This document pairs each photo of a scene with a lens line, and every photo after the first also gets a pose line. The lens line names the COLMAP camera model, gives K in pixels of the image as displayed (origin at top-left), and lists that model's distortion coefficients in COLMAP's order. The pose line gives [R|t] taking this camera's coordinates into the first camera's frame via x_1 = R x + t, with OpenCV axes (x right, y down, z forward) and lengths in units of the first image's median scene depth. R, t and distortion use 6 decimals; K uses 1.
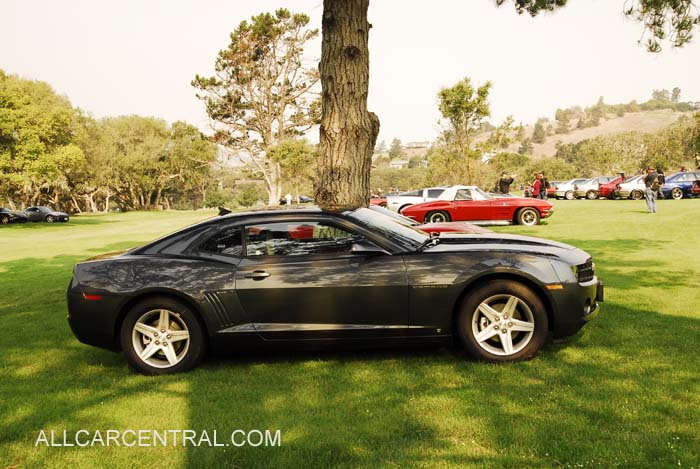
lens RADIAL K [[984.7, 0, 350.0], [0, 984.7, 234.5], [0, 0, 1]] dist [-0.000965, -0.002062]
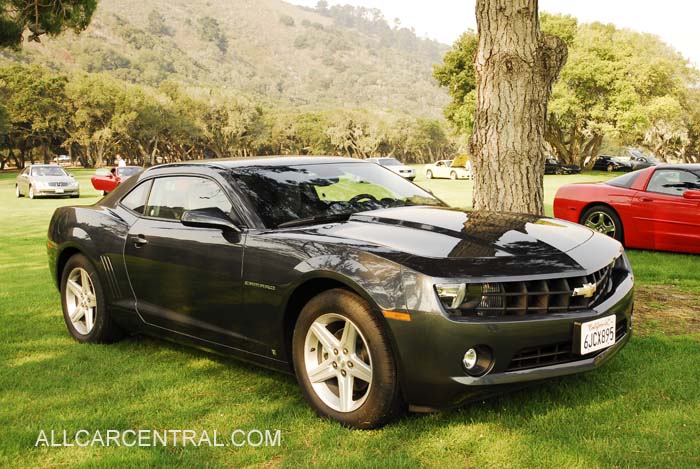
lens RADIAL K [[895.7, 0, 350.0], [0, 895.7, 234.5], [0, 0, 1]] dist [-0.010341, 0.004790]
pose [[0.741002, 0.101661, -0.663763, 0.098791], [-0.062281, 0.994618, 0.082806, -0.006529], [0.668608, -0.020020, 0.743345, 0.111360]]
